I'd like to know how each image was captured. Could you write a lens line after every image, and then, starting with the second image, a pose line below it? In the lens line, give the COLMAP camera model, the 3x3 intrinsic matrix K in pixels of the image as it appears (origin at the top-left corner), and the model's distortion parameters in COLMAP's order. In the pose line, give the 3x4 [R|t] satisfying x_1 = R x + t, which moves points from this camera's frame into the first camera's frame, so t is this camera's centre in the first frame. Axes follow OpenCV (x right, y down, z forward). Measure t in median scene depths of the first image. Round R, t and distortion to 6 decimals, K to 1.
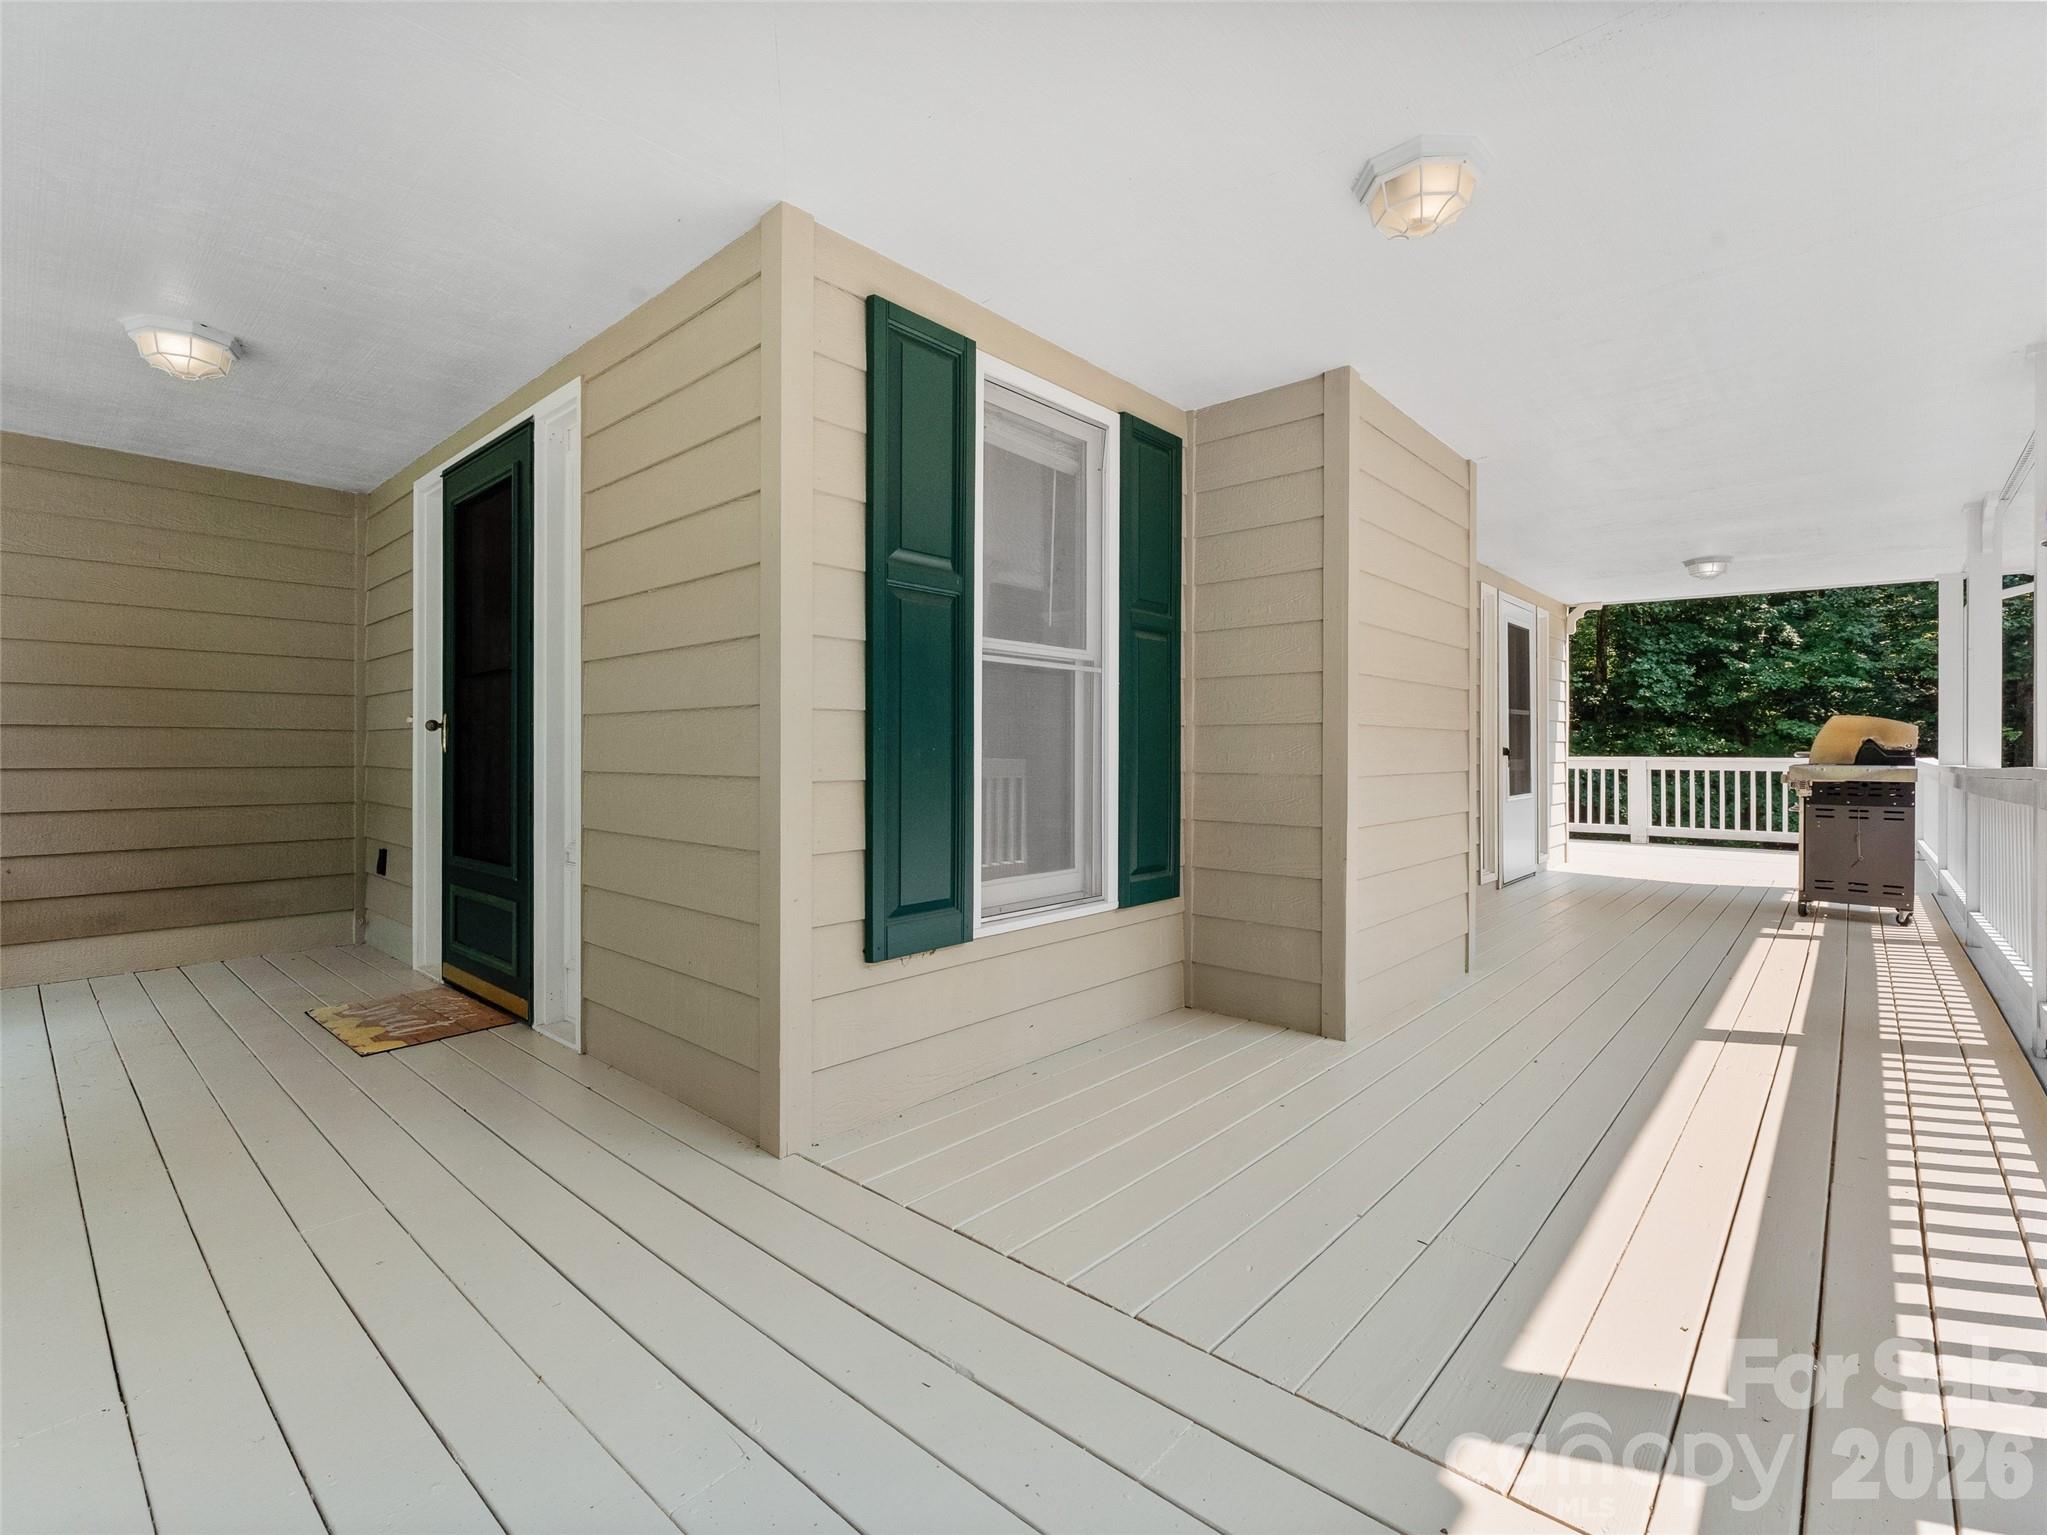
lens RADIAL K [[929.6, 0, 1022.3], [0, 929.6, 754.7], [0, 0, 1]] dist [-0.003963, 0.000228]
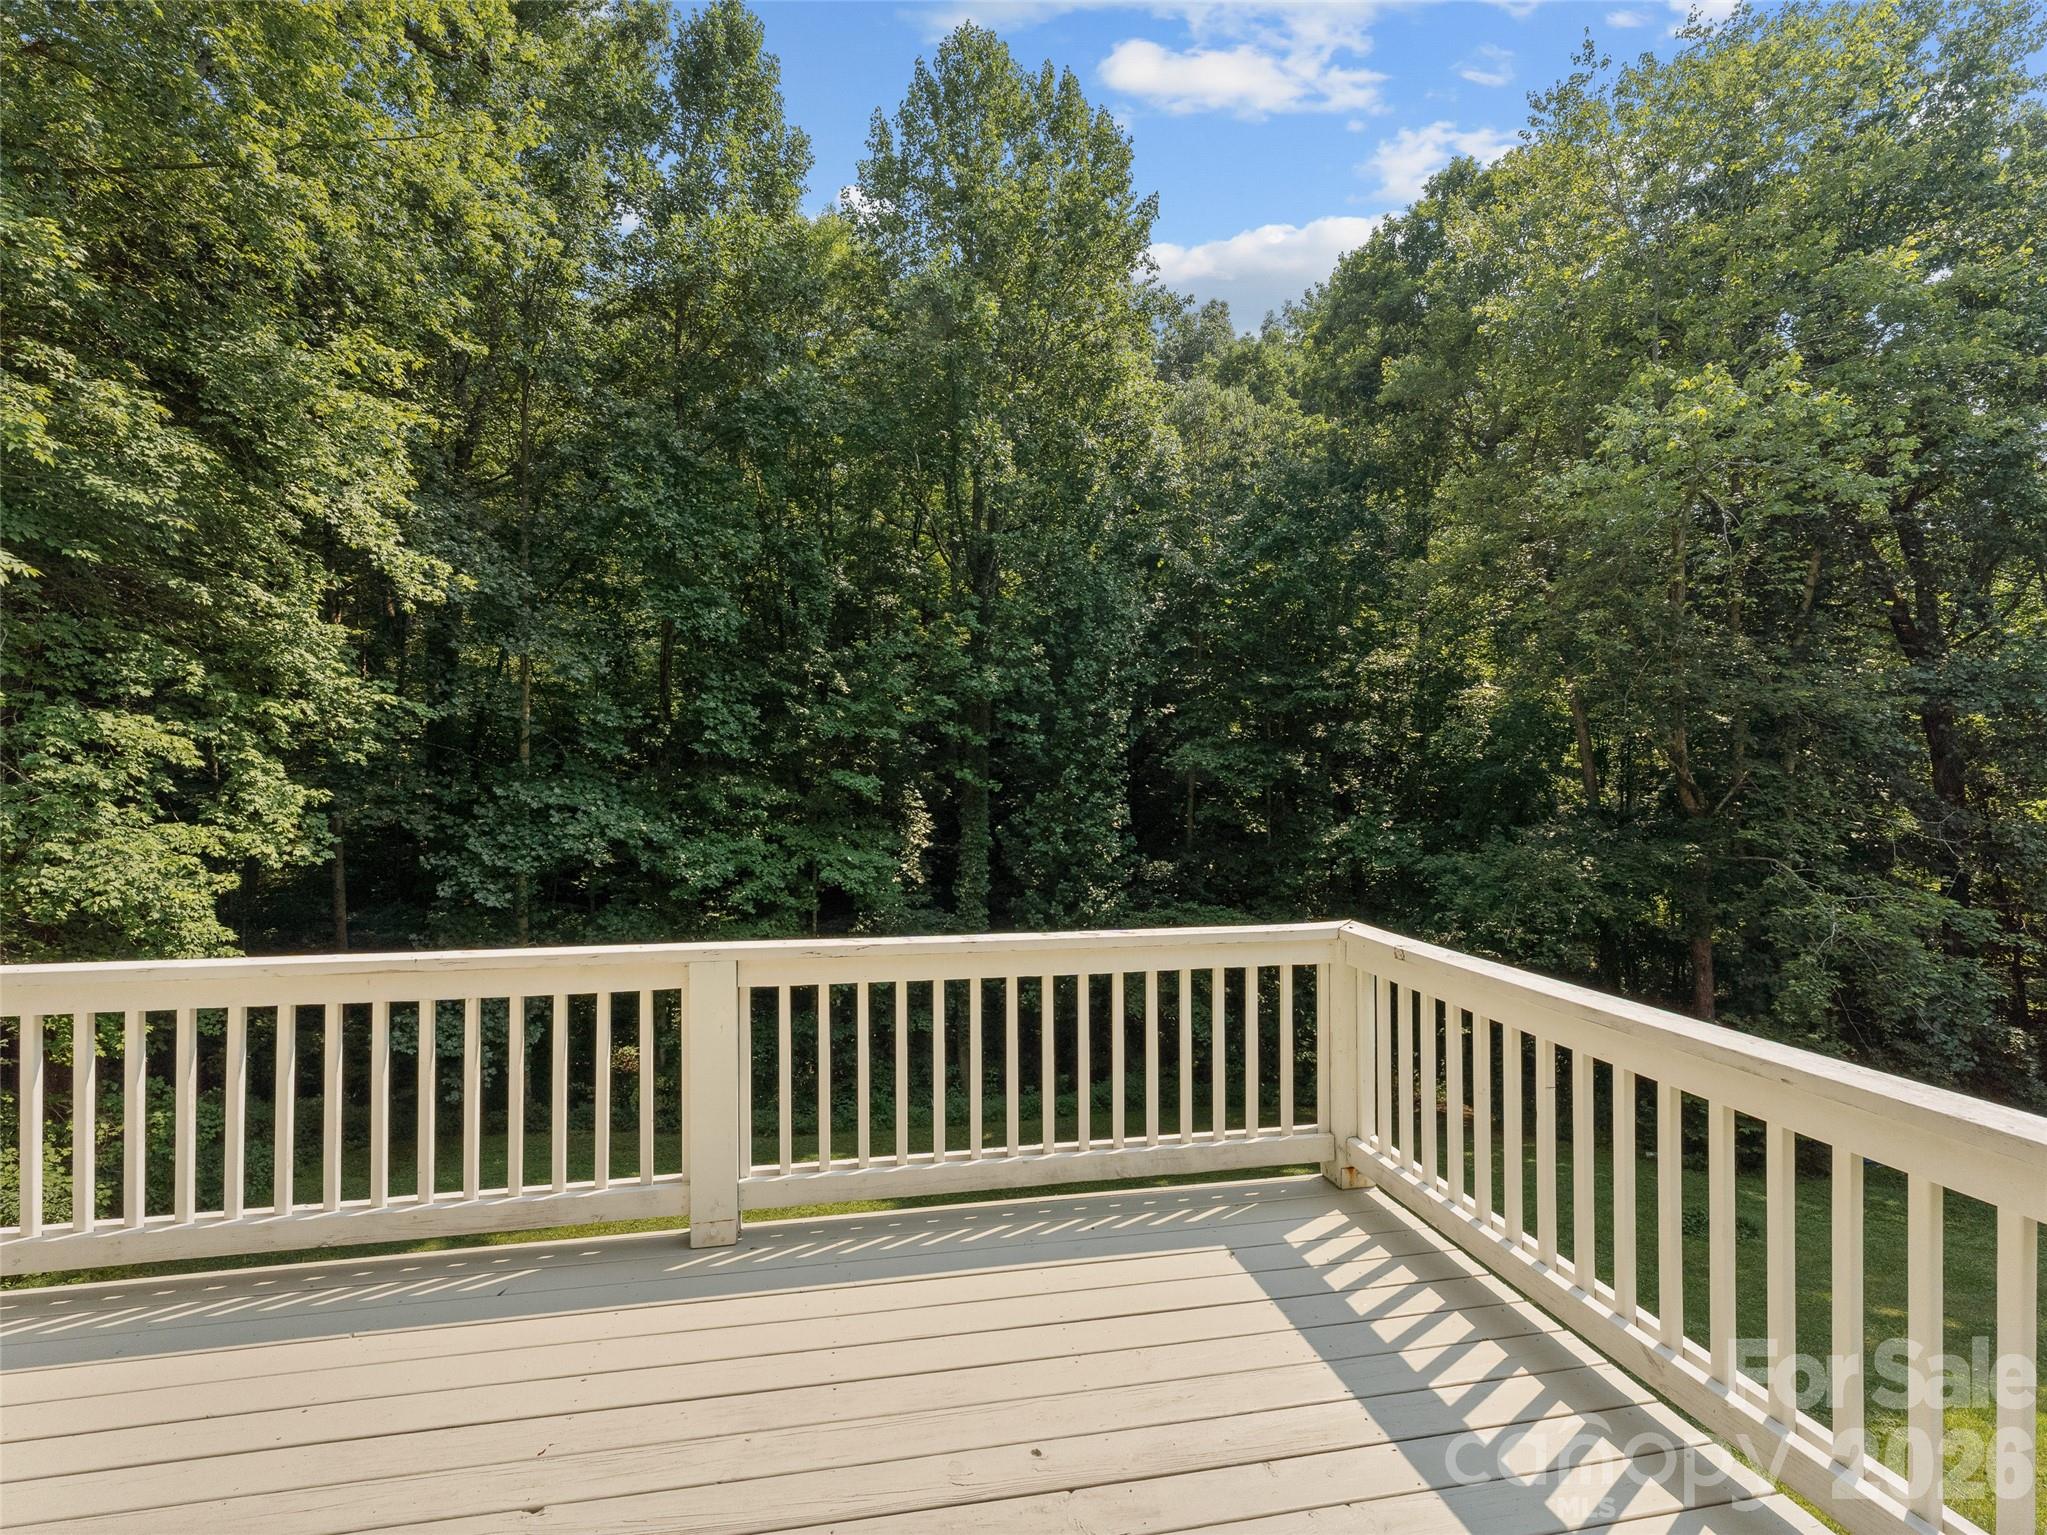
lens RADIAL K [[929.6, 0, 1021.8], [0, 929.6, 779.3], [0, 0, 1]] dist [-0.003963, 0.000228]
pose [[0.603605, 0.008959, 0.797233, 0.161844], [0.004045, 0.999890, -0.014299, -0.012809], [-0.797273, 0.011856, 0.603502, 0.255262]]
